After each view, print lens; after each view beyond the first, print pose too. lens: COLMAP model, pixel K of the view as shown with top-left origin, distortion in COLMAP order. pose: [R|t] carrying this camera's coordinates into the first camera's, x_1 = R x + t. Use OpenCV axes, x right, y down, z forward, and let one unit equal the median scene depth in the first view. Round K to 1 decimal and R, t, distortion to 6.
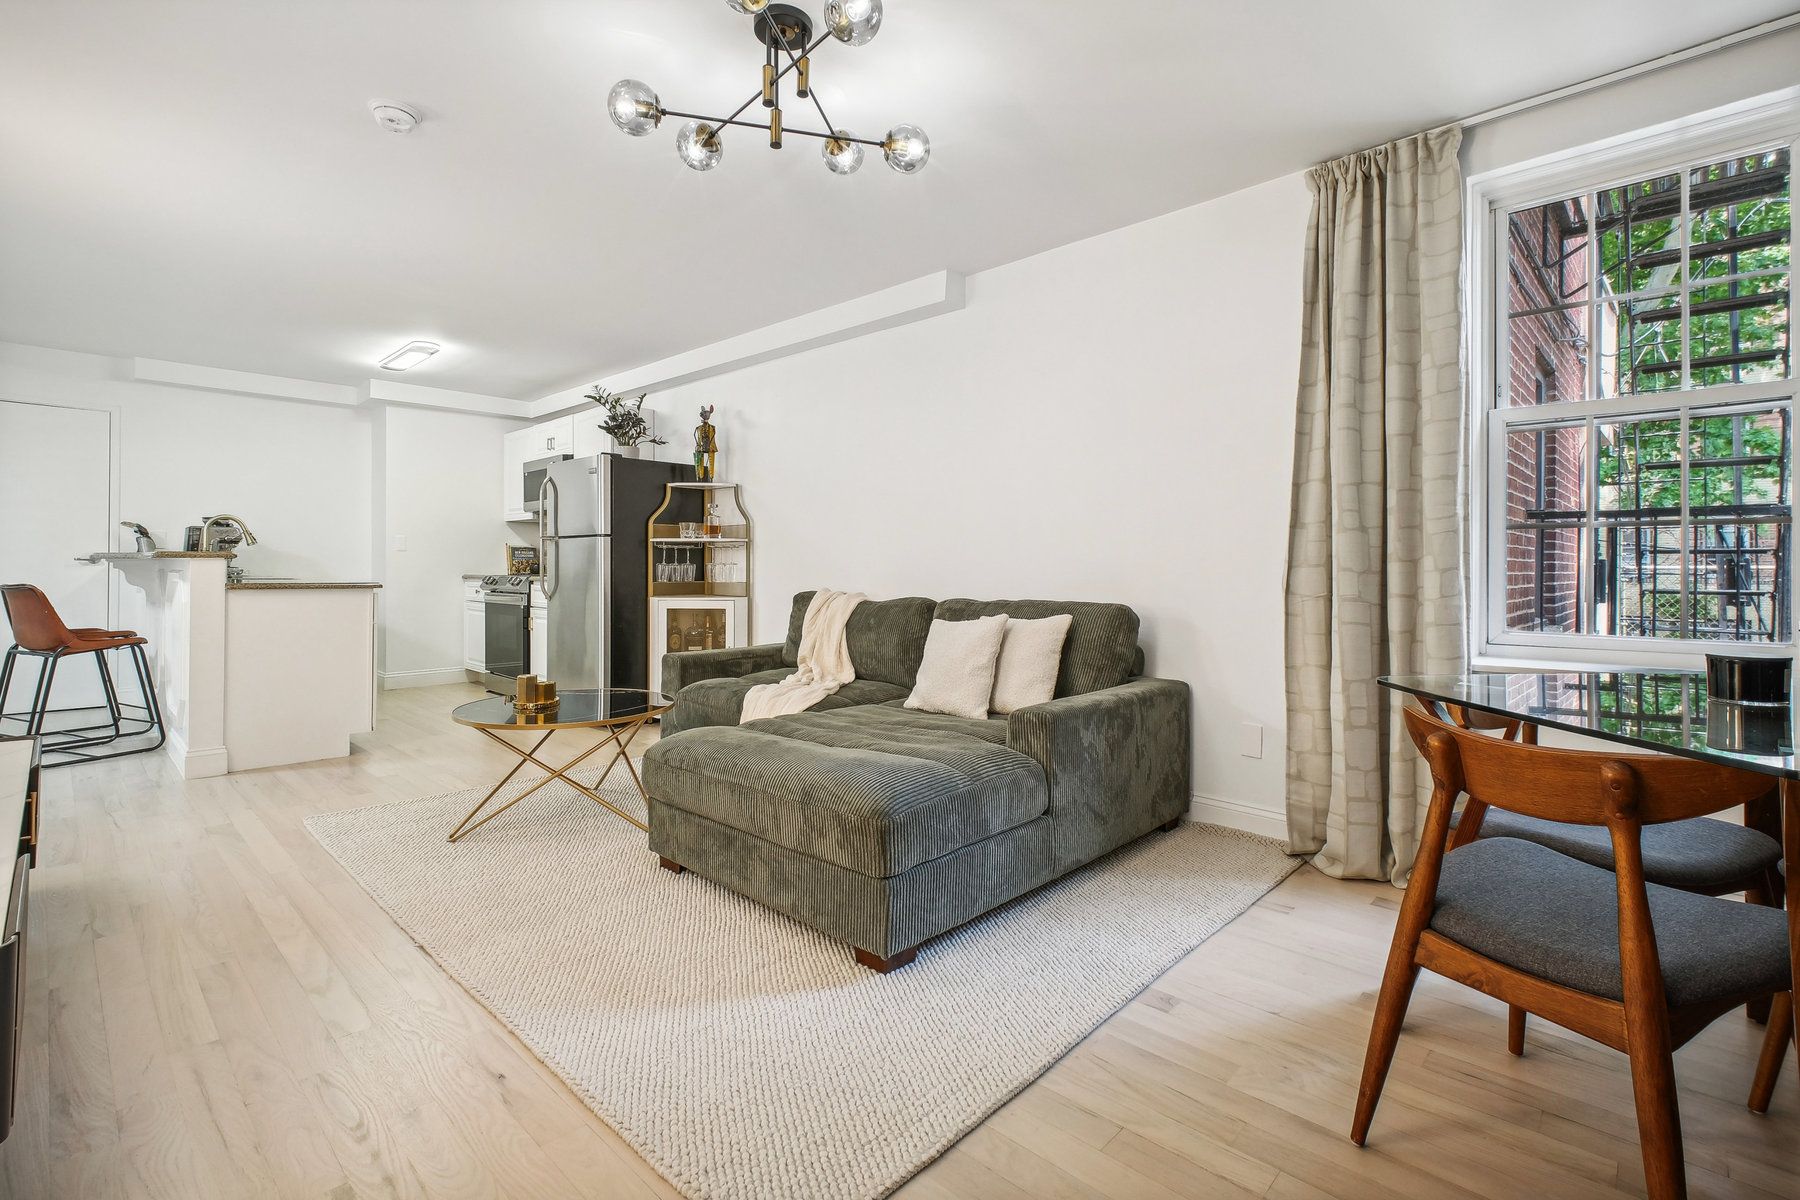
lens RADIAL K [[825.8, 0, 910.8], [0, 825.8, 581.1], [0, 0, 1]] dist [0.000391, -0.000543]
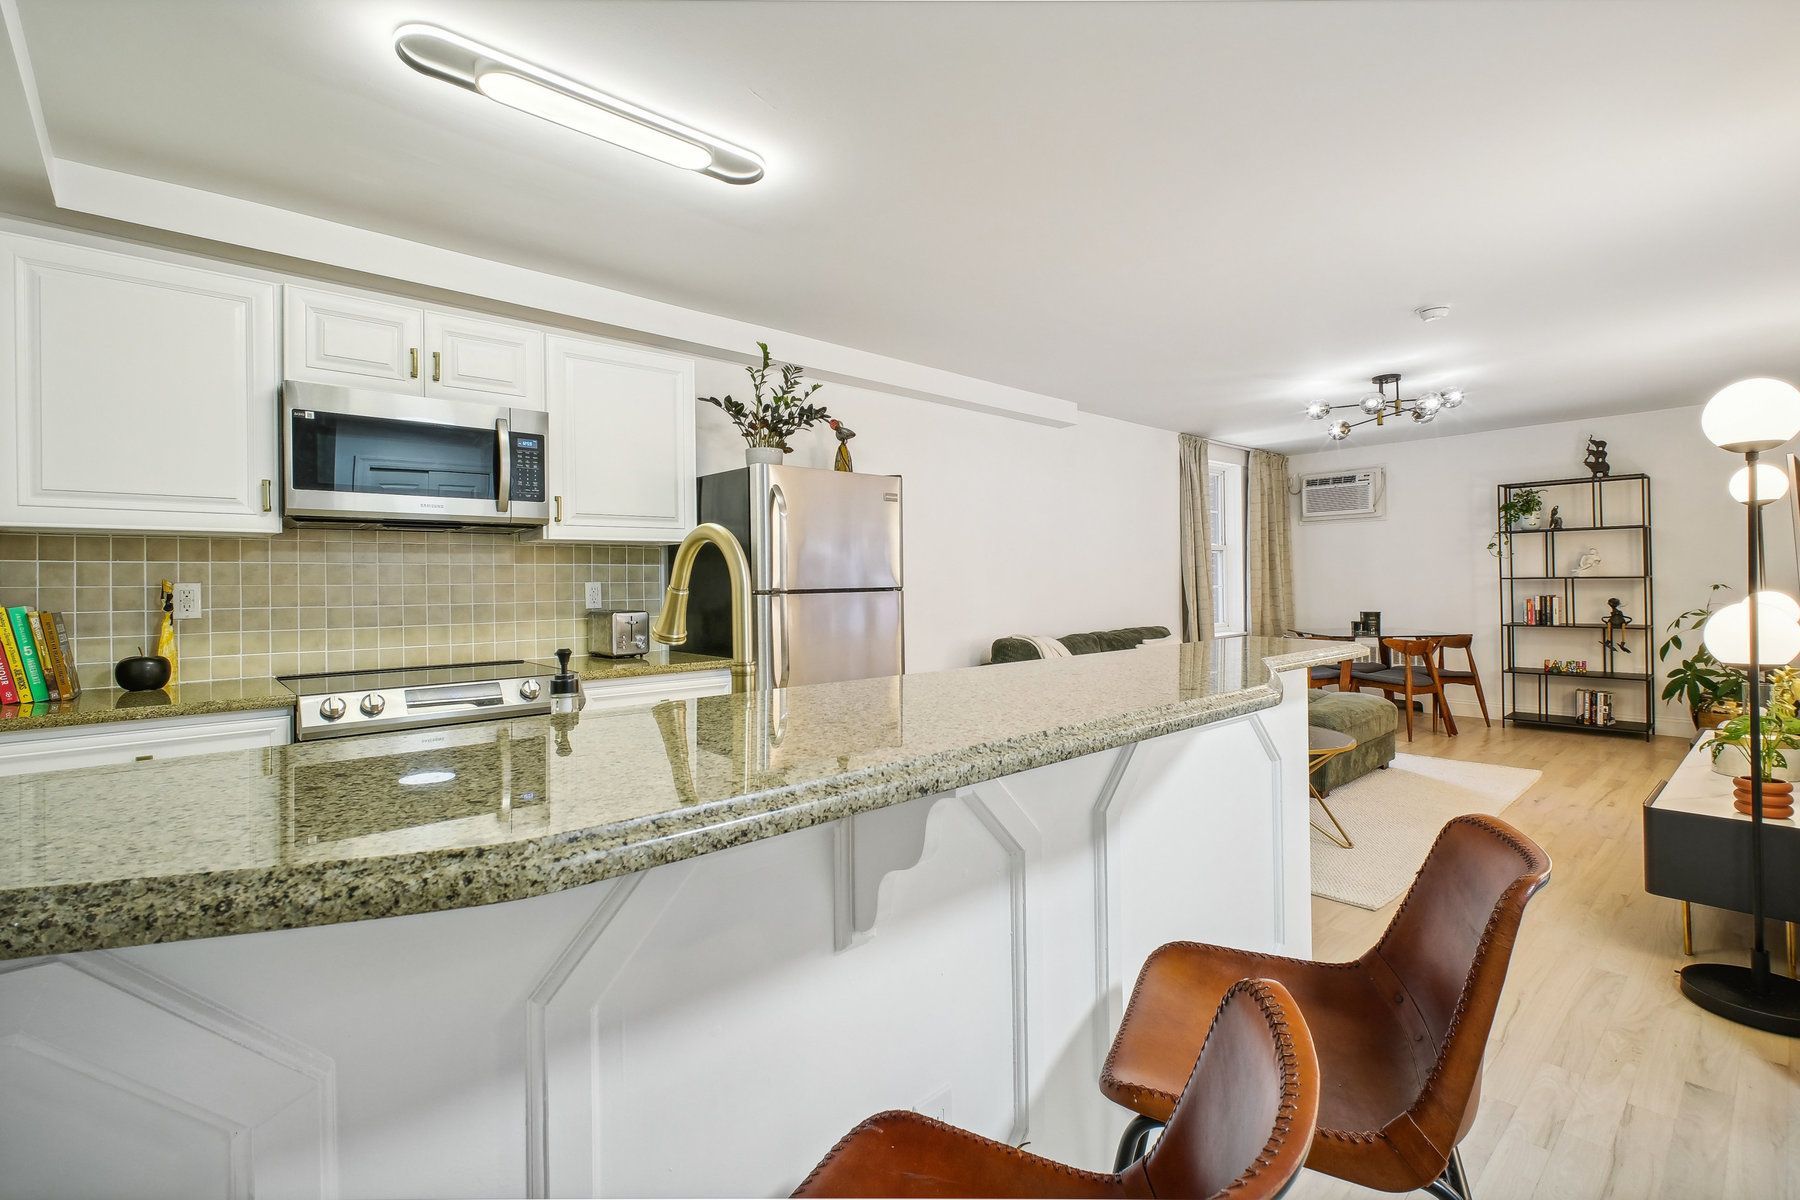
lens RADIAL K [[825.8, 0, 910.8], [0, 825.8, 581.1], [0, 0, 1]] dist [0.000391, -0.000543]
pose [[0.072693, 0.000039, 0.997354, -1.016718], [0.030863, 0.999521, -0.002289, -0.054604], [-0.996877, 0.030948, 0.072657, 0.862578]]
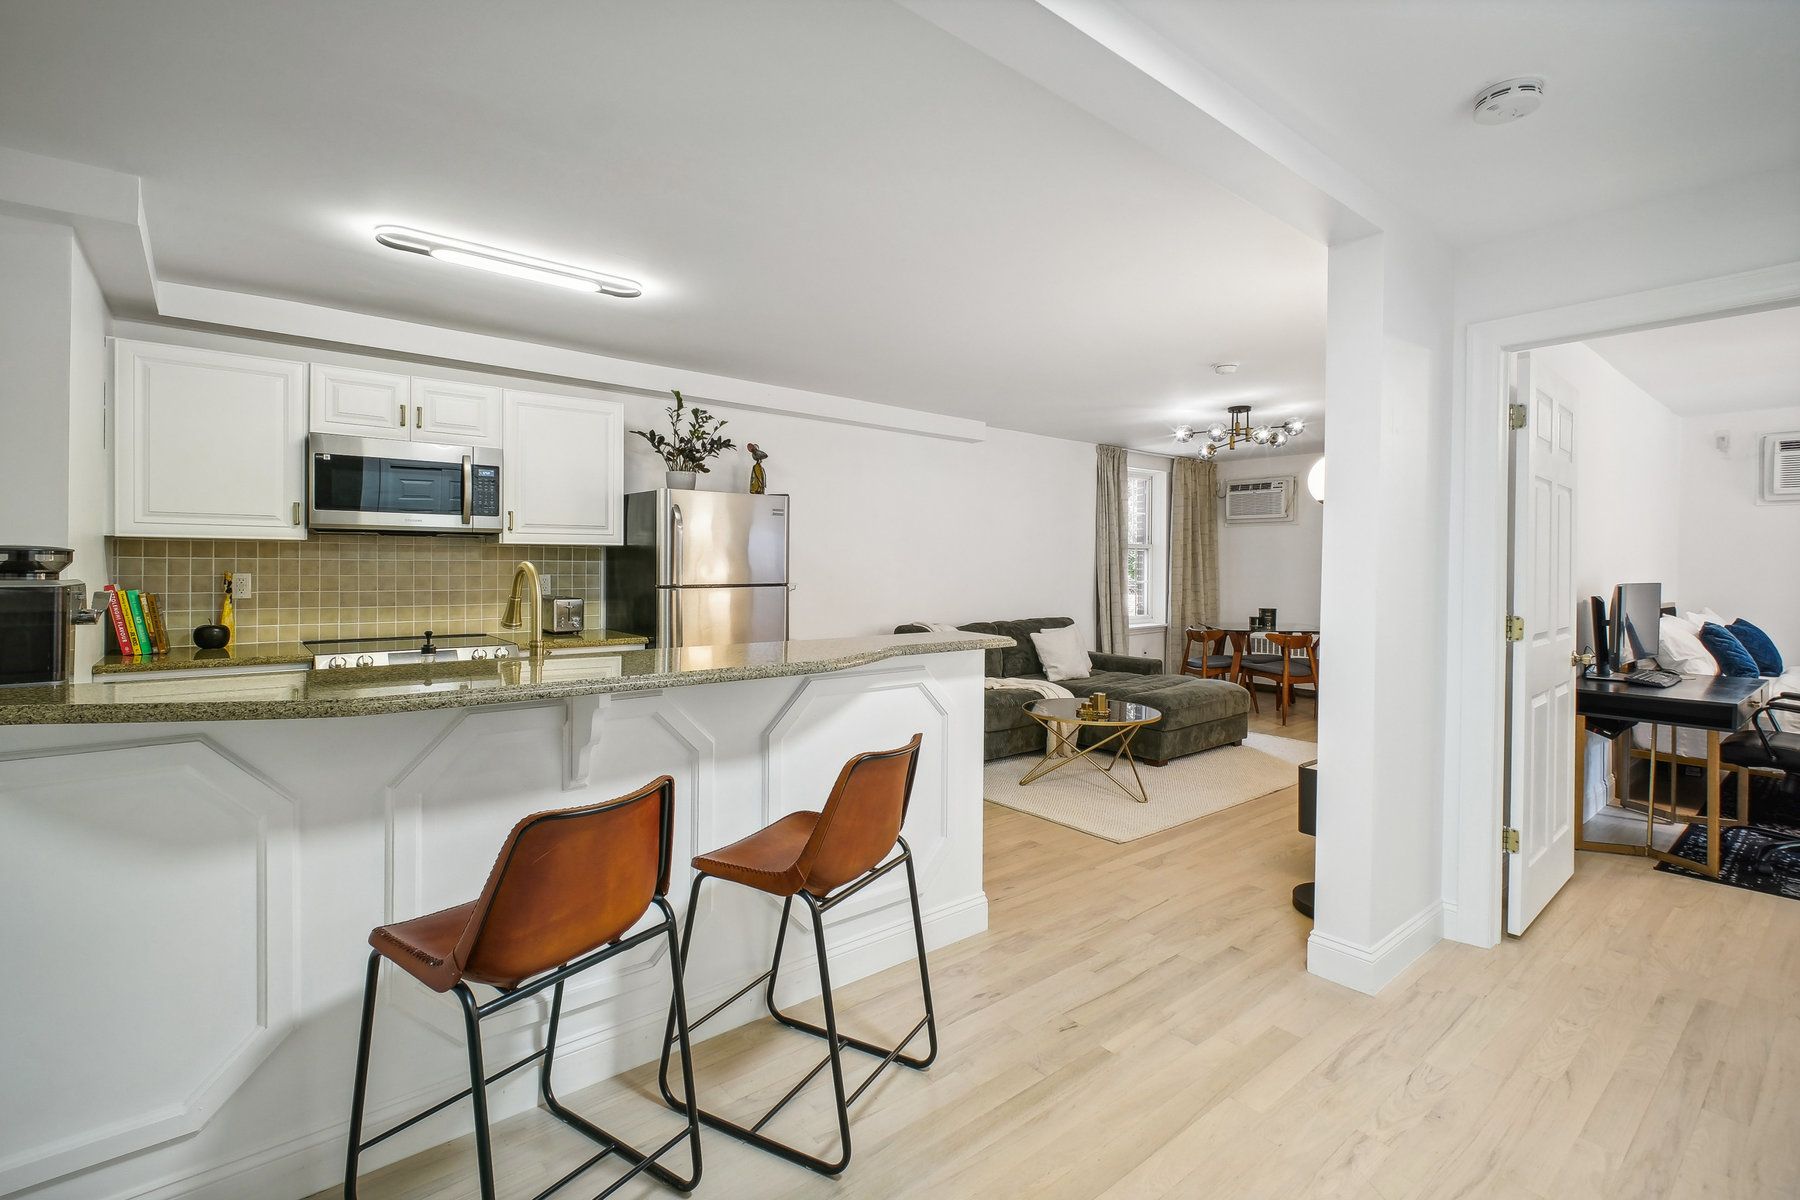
lens RADIAL K [[836.1, 0, 904.0], [0, 836.1, 570.1], [0, 0, 1]] dist [0.000834, -0.000092]
pose [[0.120428, -0.008863, 0.992683, -1.184529], [0.009368, 0.999926, 0.007791, -0.070671], [-0.992678, 0.008362, 0.120502, 0.694584]]
